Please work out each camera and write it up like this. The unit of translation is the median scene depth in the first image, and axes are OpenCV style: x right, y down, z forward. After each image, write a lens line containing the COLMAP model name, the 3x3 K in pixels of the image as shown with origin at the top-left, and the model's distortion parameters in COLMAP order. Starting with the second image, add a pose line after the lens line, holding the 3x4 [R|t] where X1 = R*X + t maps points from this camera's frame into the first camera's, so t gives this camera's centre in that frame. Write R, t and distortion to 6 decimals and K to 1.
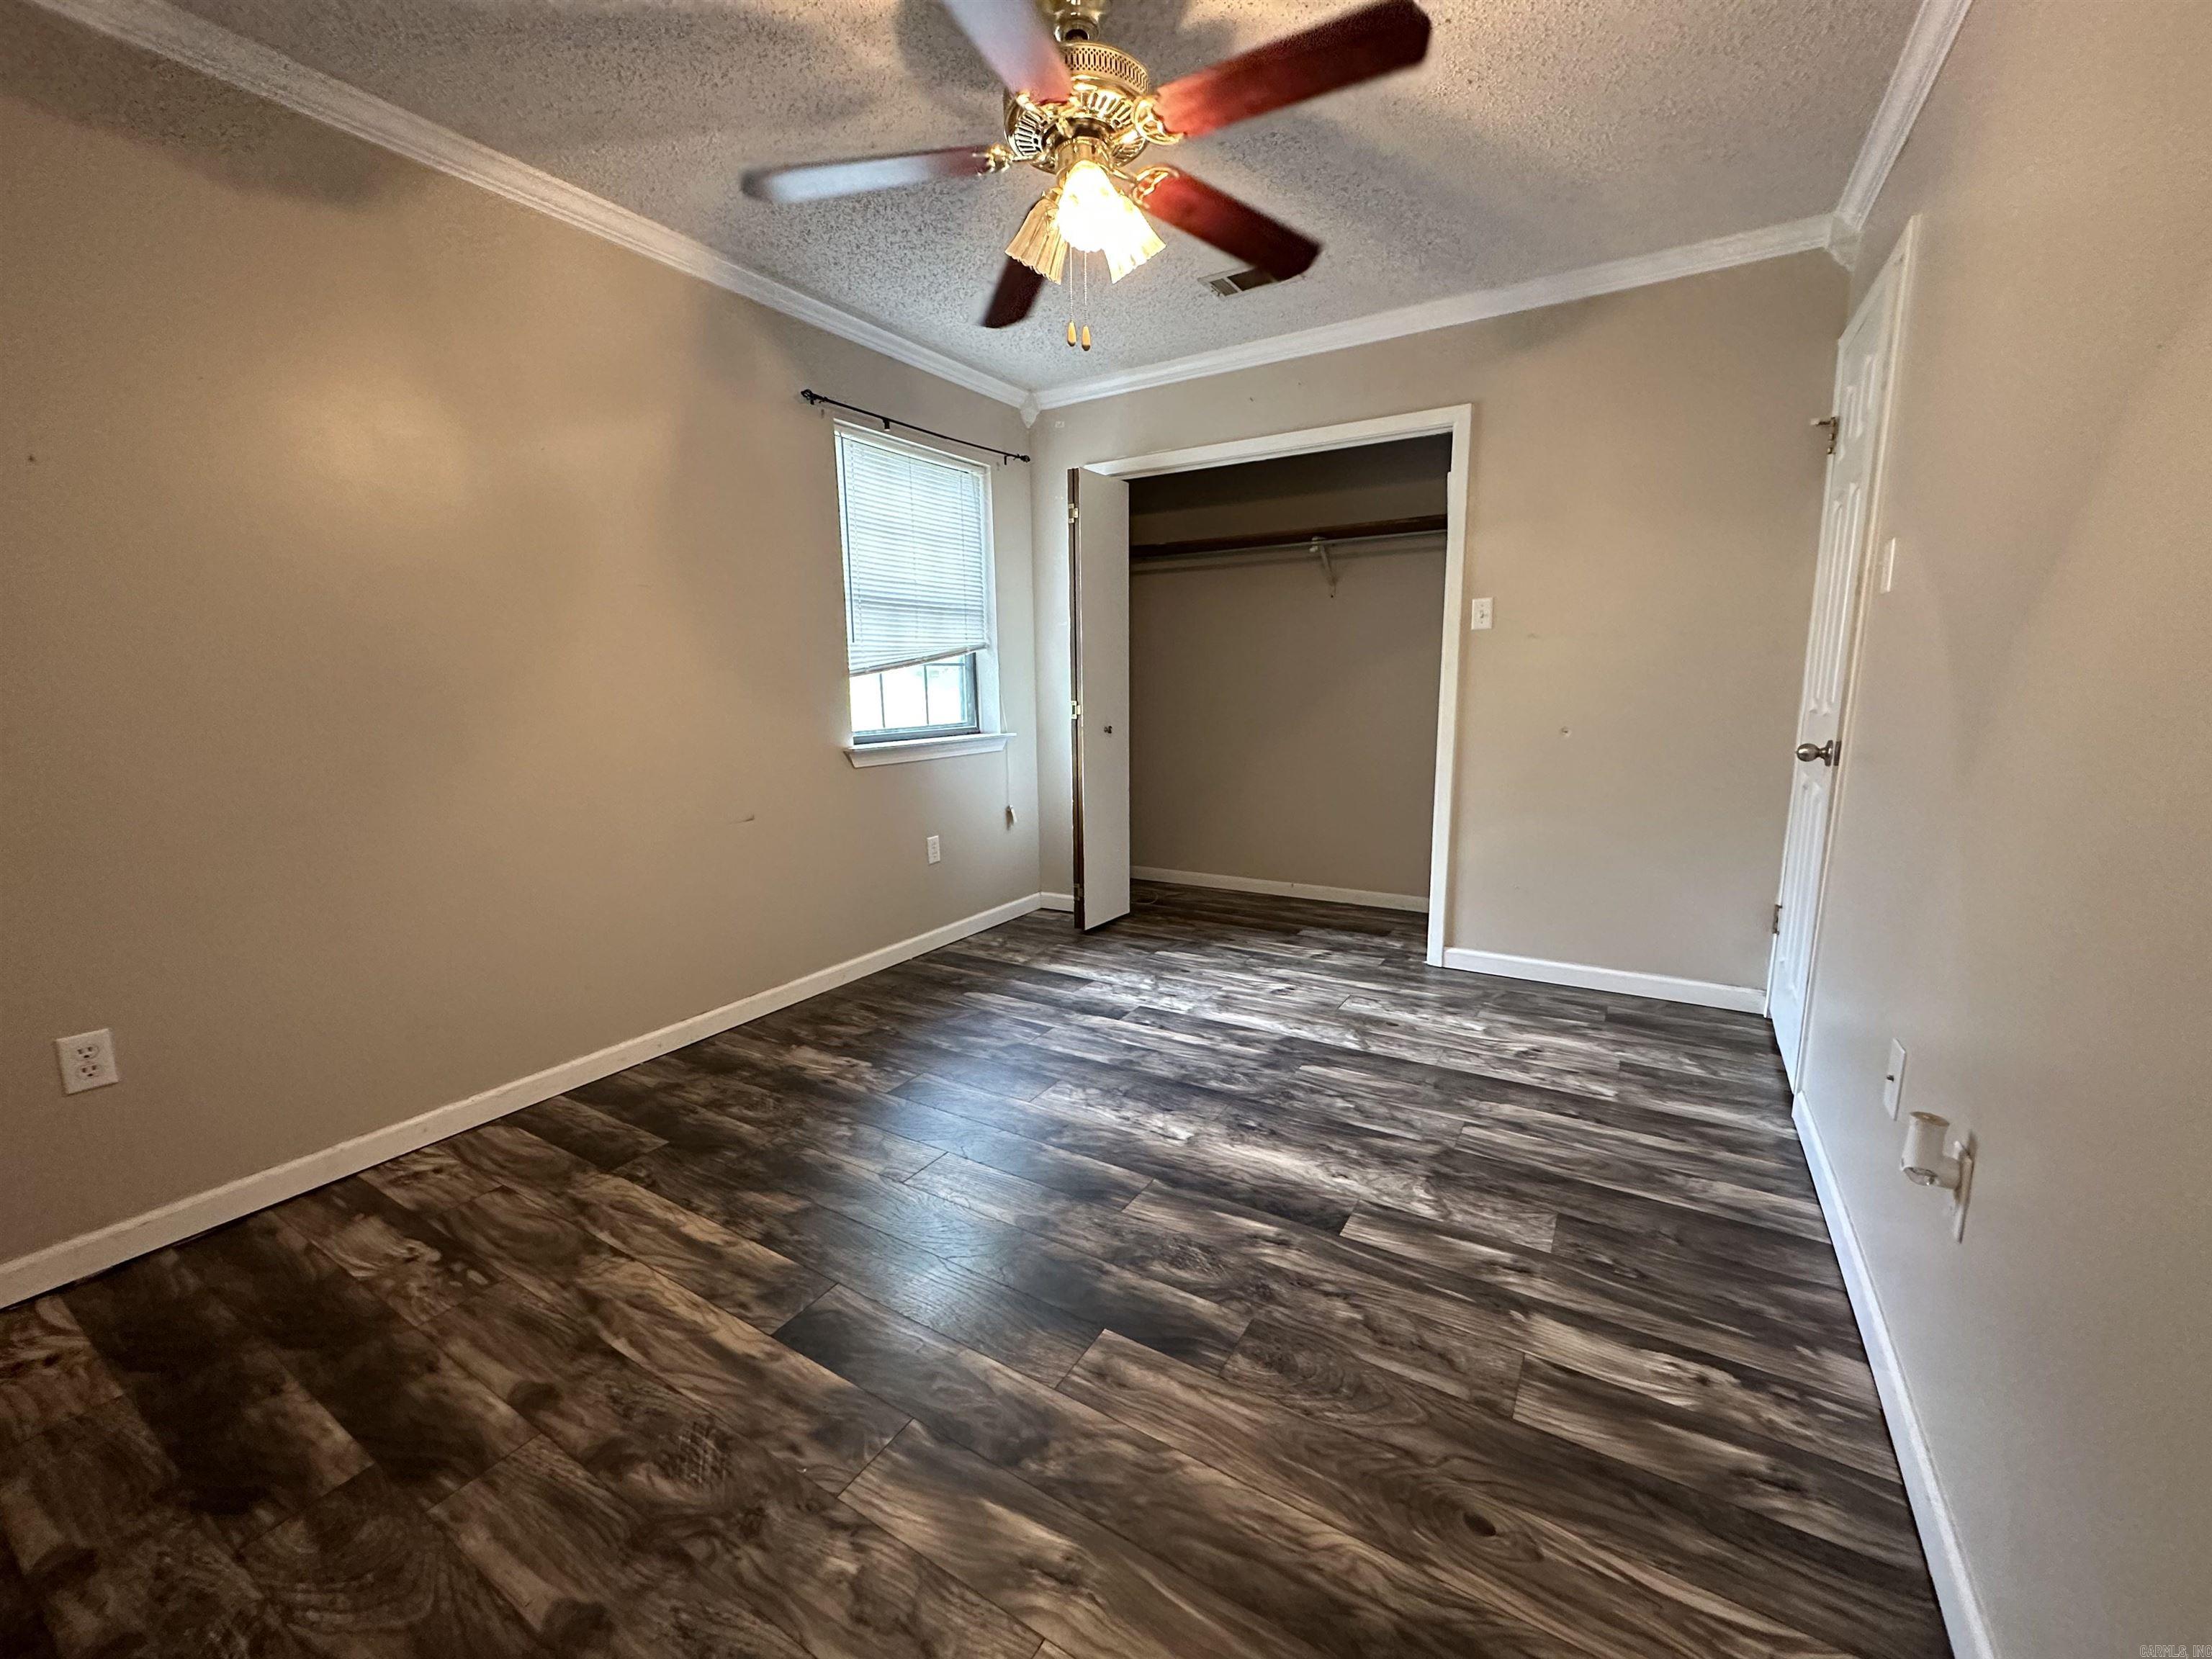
lens RADIAL K [[881.5, 0, 1106.2], [0, 881.5, 825.6], [0, 0, 1]] dist [-0.001353, 0.001053]
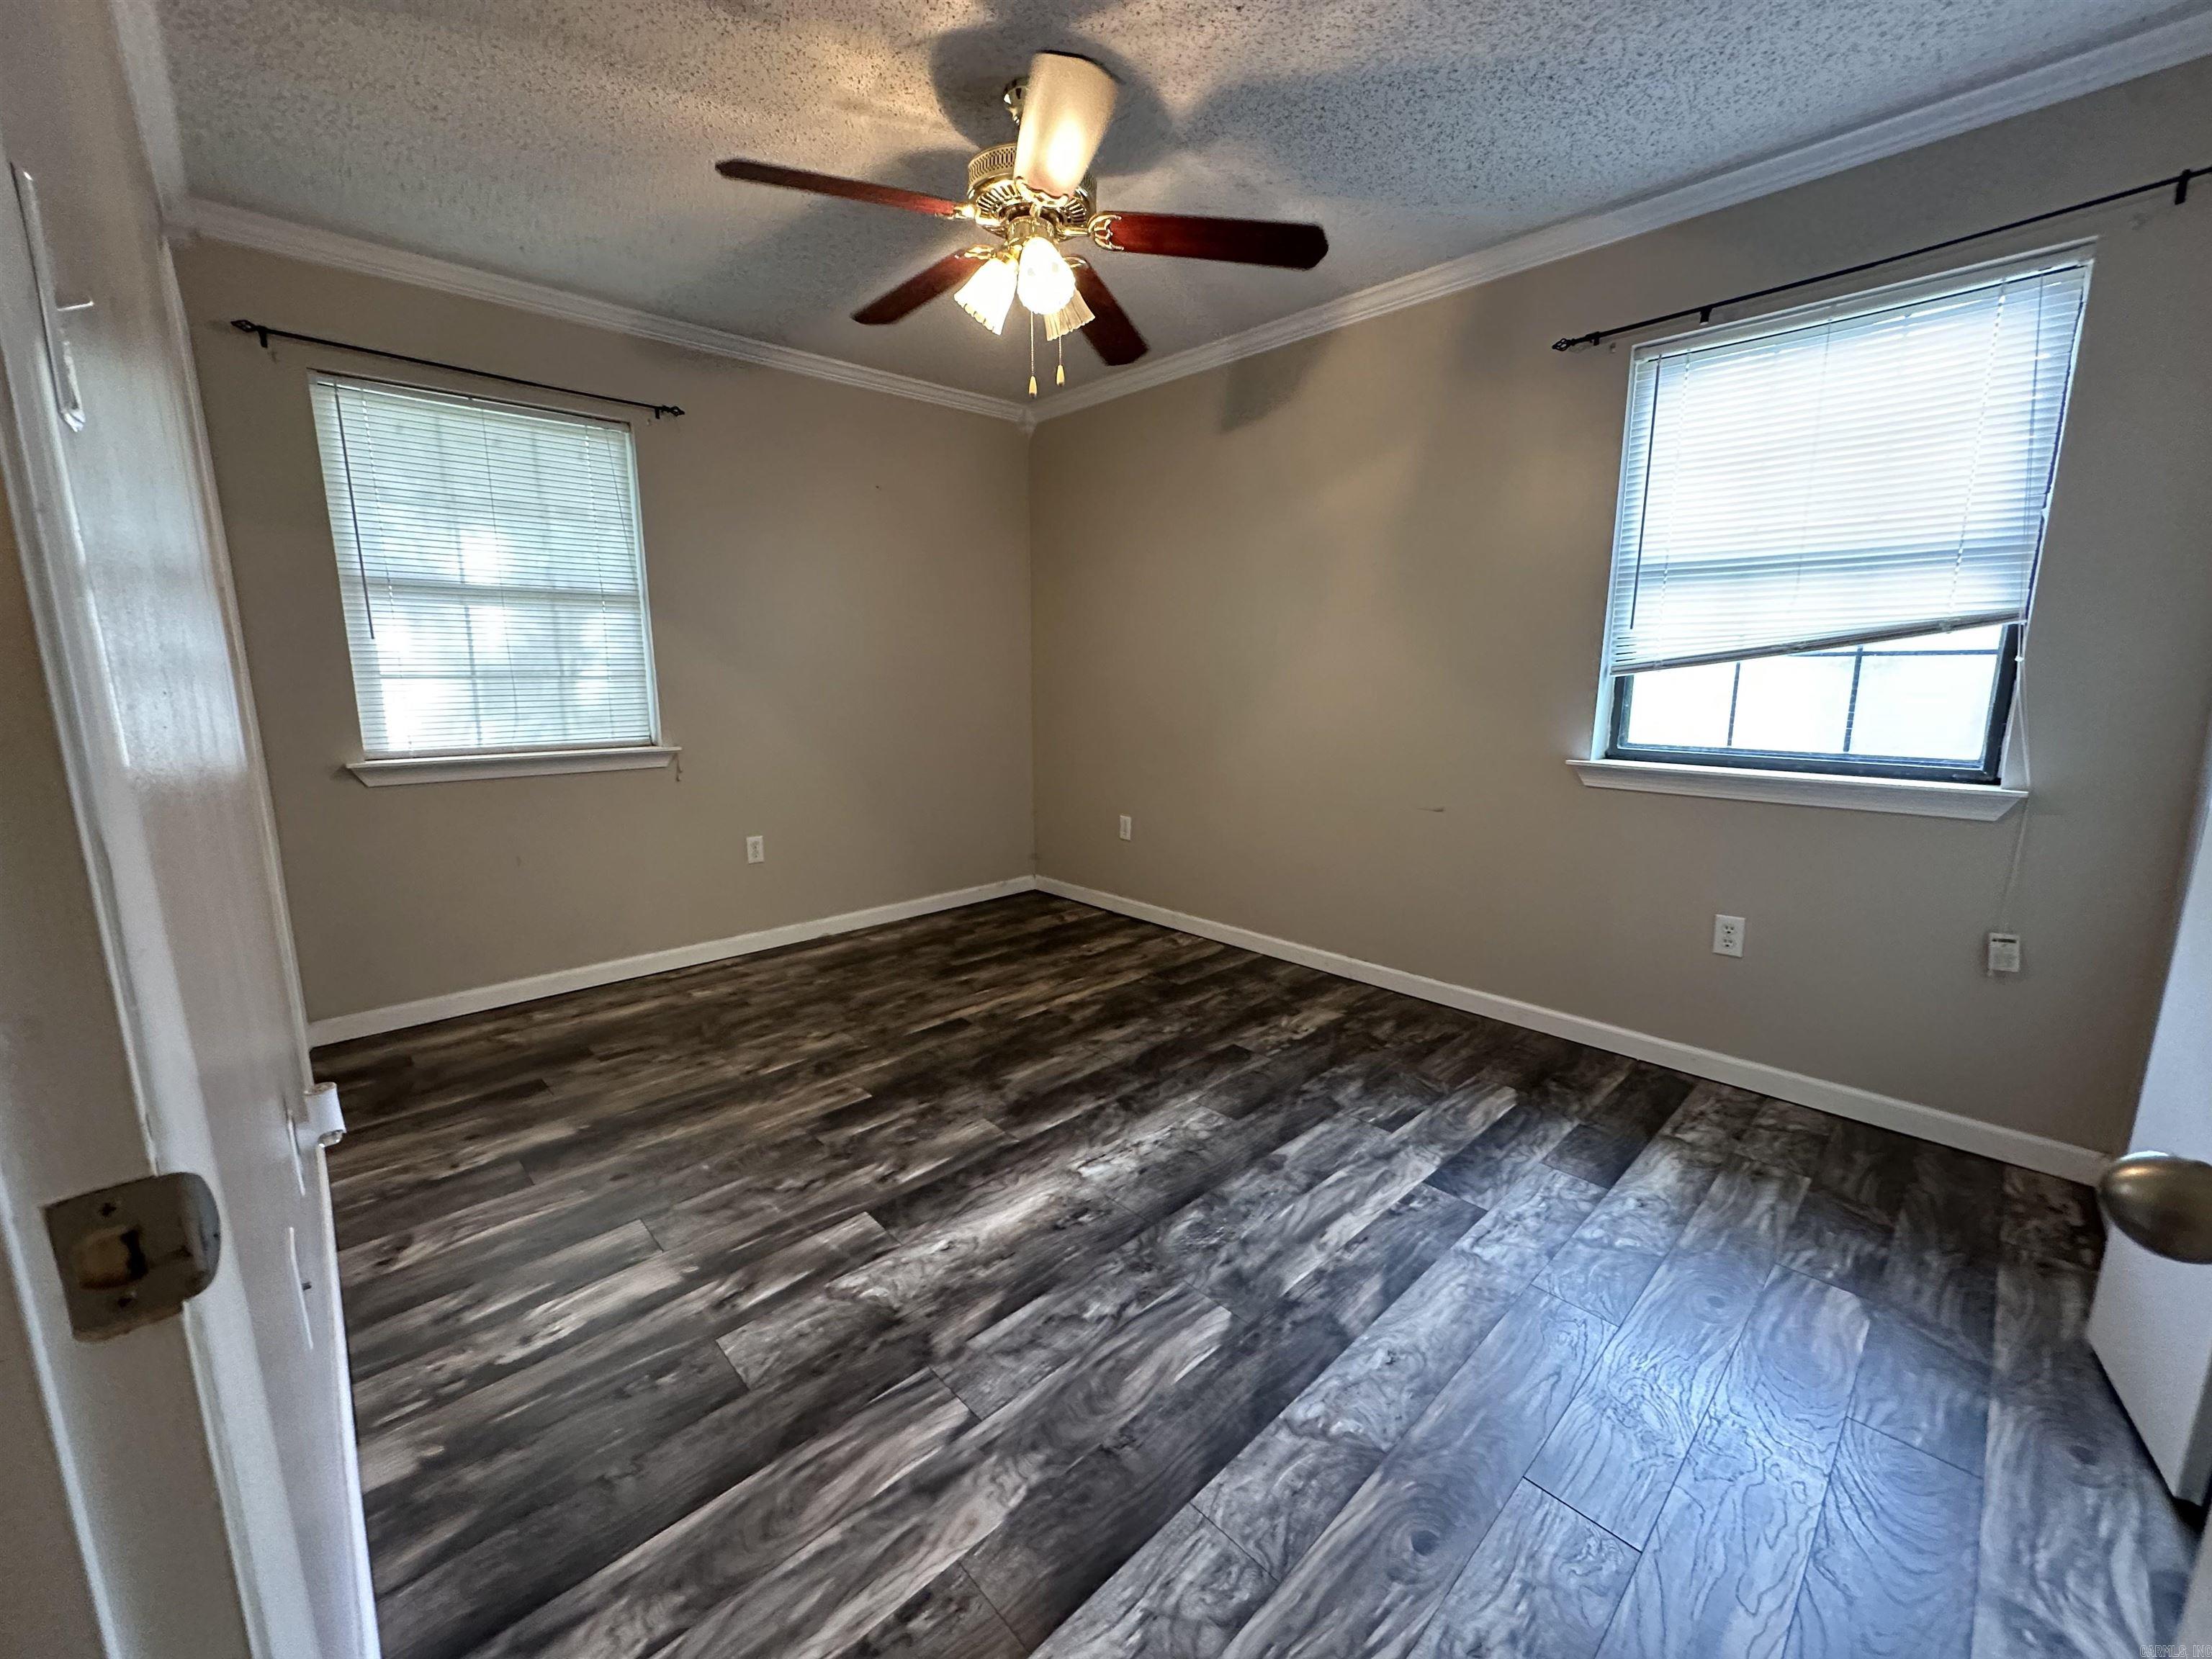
lens RADIAL K [[881.5, 0, 1106.2], [0, 881.5, 825.6], [0, 0, 1]] dist [-0.001353, 0.001053]
pose [[-0.259427, 0.179912, -0.948857, 1.037498], [-0.154262, 0.962161, 0.224611, -0.247592], [0.953363, 0.204642, -0.221857, 1.320481]]
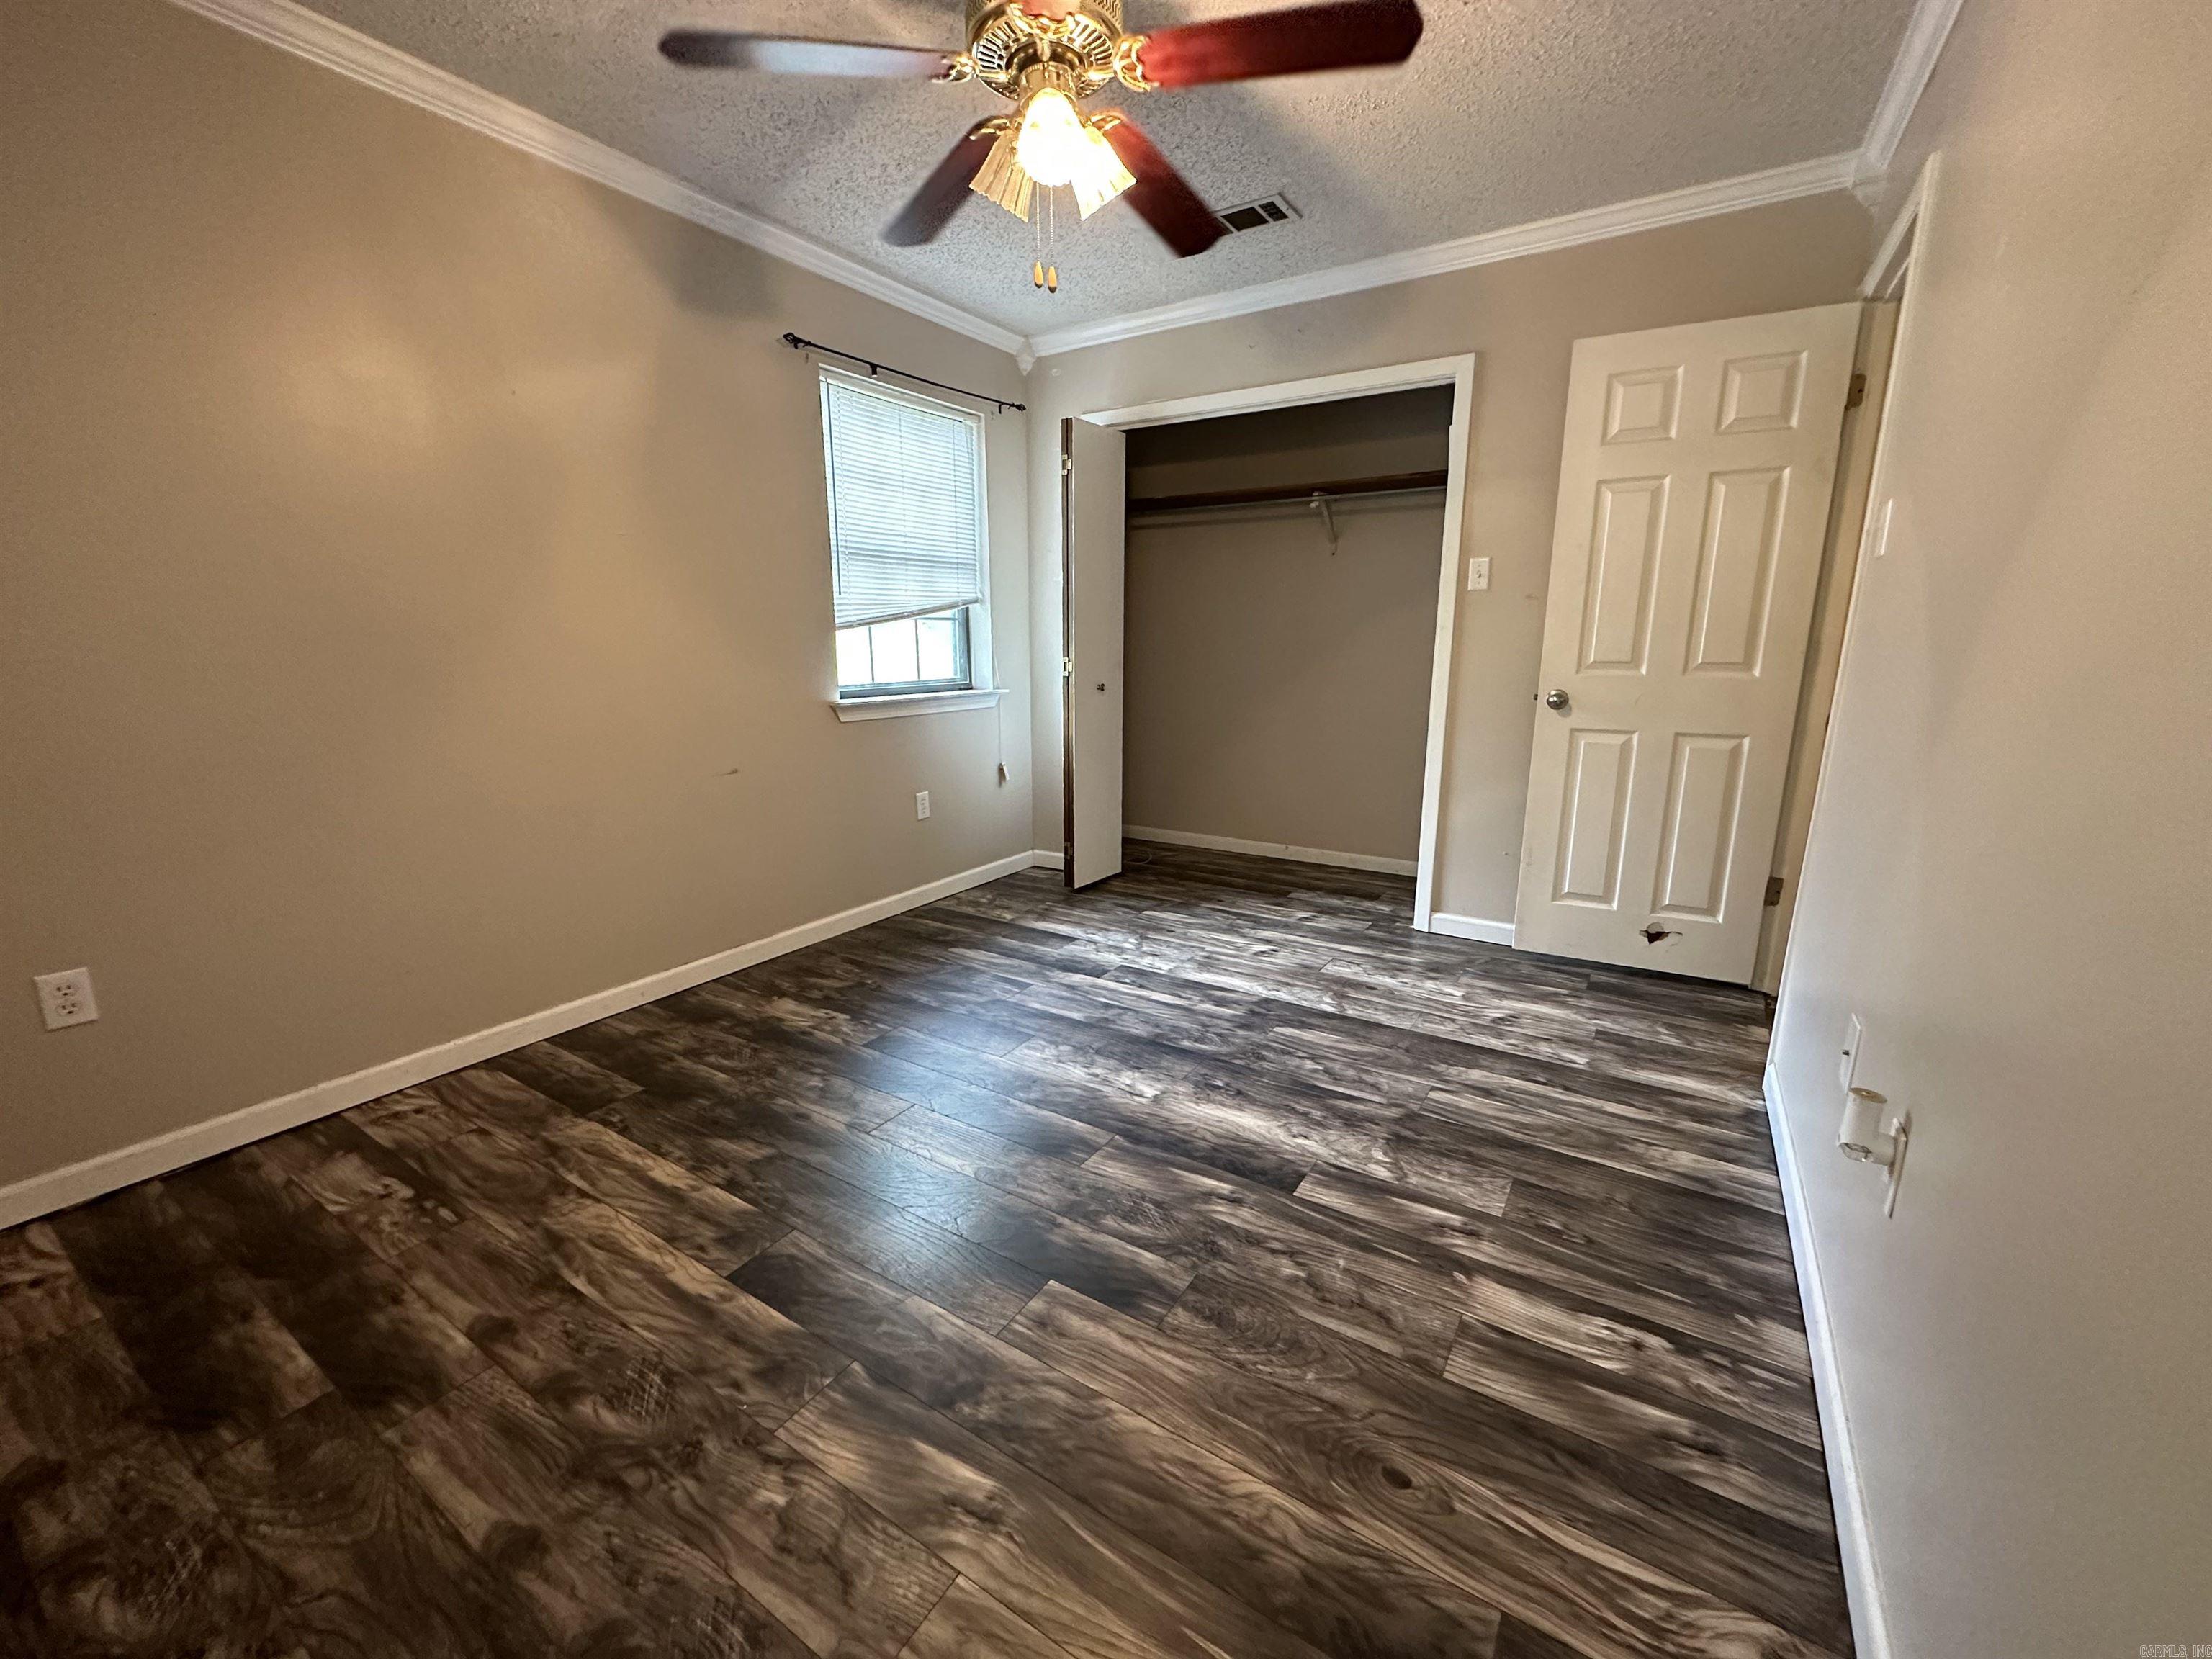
lens RADIAL K [[881.5, 0, 1106.2], [0, 881.5, 825.6], [0, 0, 1]] dist [-0.001353, 0.001053]
pose [[0.999704, 0.016882, -0.017511, 0.057207], [-0.016041, 0.998760, 0.047128, -0.001163], [0.018285, -0.046833, 0.998735, 0.007602]]
